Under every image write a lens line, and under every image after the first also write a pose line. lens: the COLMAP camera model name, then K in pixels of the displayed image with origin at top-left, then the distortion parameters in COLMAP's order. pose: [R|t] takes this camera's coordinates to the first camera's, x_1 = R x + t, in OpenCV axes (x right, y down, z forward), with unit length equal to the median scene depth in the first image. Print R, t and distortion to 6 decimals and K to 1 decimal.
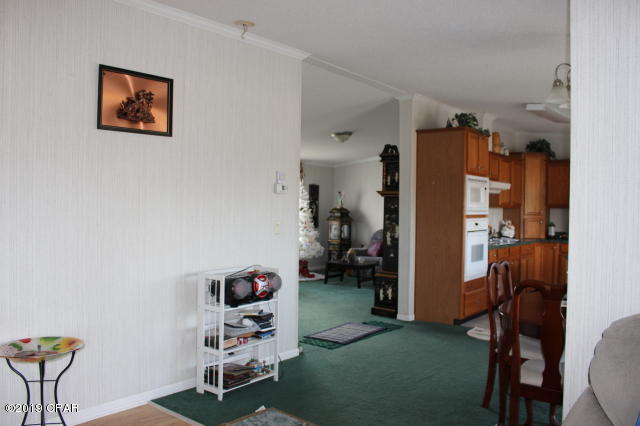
lens RADIAL K [[527.4, 0, 320.0], [0, 527.4, 213.0], [0, 0, 1]] dist [-0.149374, 0.114365]
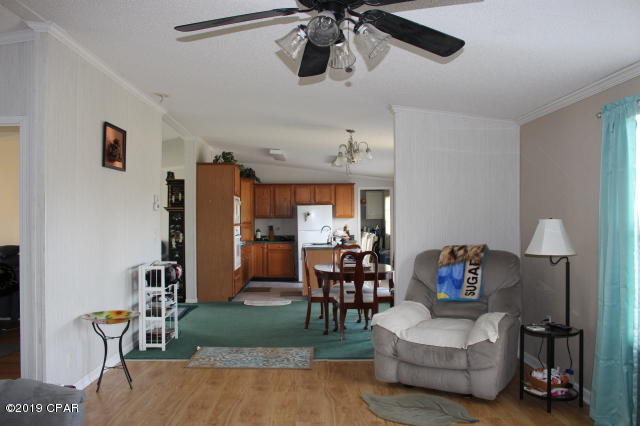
lens RADIAL K [[527.4, 0, 320.0], [0, 527.4, 213.0], [0, 0, 1]] dist [-0.149374, 0.114365]
pose [[0.753236, -0.009525, 0.657682, -0.473155], [0.024543, 0.999606, -0.013632, -0.000454], [-0.657293, 0.026409, 0.753173, -0.240458]]
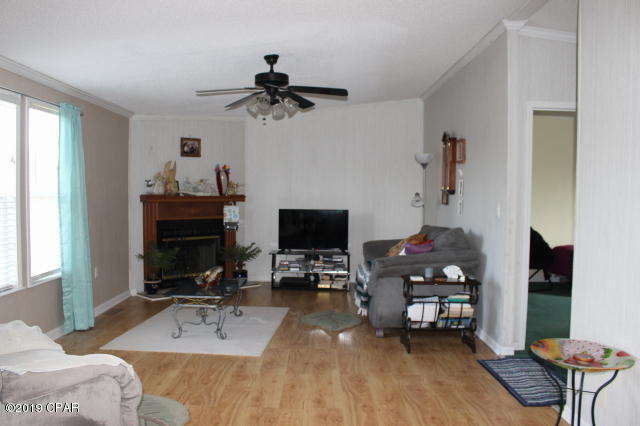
lens RADIAL K [[527.4, 0, 320.0], [0, 527.4, 213.0], [0, 0, 1]] dist [-0.149374, 0.114365]
pose [[-0.772658, 0.011334, -0.634721, 0.161541], [-0.027203, 0.998331, 0.050942, -0.004631], [0.634239, 0.056626, -0.771061, 0.609621]]
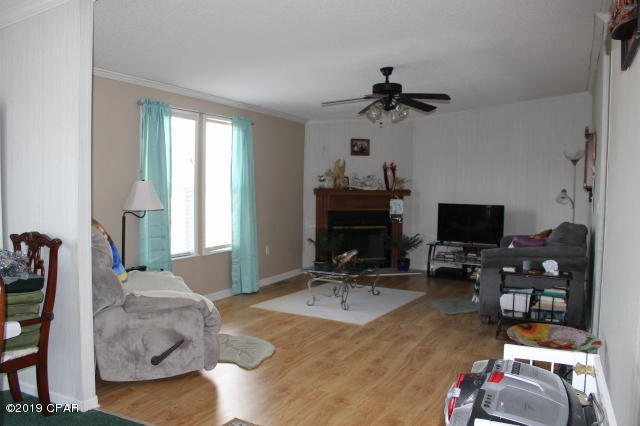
lens RADIAL K [[527.4, 0, 320.0], [0, 527.4, 213.0], [0, 0, 1]] dist [-0.149374, 0.114365]
pose [[-0.974330, -0.010893, -0.224862, 0.042366], [-0.027457, 0.997122, 0.070668, -0.008598], [0.223445, 0.075028, -0.971825, 0.800892]]
